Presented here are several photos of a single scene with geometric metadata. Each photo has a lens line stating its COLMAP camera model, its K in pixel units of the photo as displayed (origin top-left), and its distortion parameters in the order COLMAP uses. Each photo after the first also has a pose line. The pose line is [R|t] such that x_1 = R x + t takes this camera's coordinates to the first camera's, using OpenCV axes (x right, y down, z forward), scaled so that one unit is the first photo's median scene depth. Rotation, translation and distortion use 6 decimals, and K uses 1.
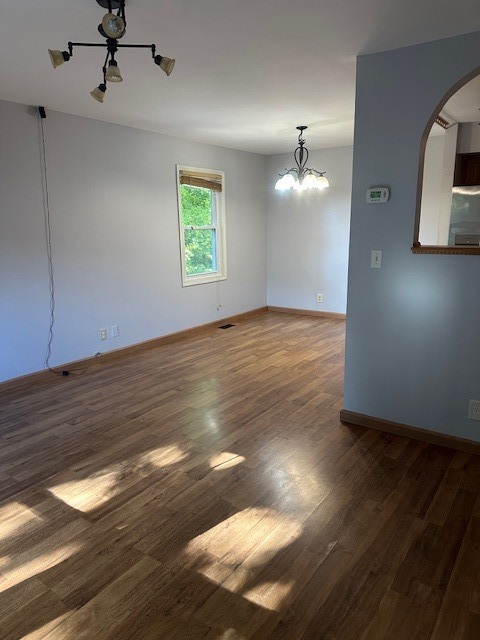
lens RADIAL K [[449.2, 0, 240.0], [0, 449.2, 320.0], [0, 0, 1]] dist [0.092562, -0.133792]
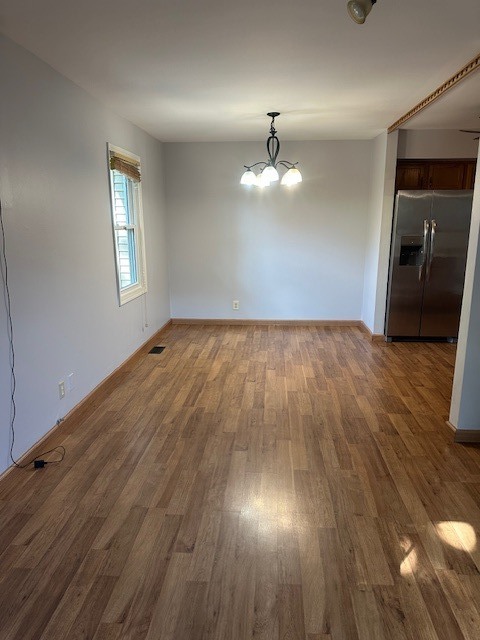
lens RADIAL K [[449.2, 0, 240.0], [0, 449.2, 320.0], [0, 0, 1]] dist [0.092562, -0.133792]
pose [[0.857985, -0.098588, 0.504125, -0.408490], [0.098527, 0.994772, 0.026854, -0.061861], [-0.504137, 0.026629, 0.863213, 0.297869]]
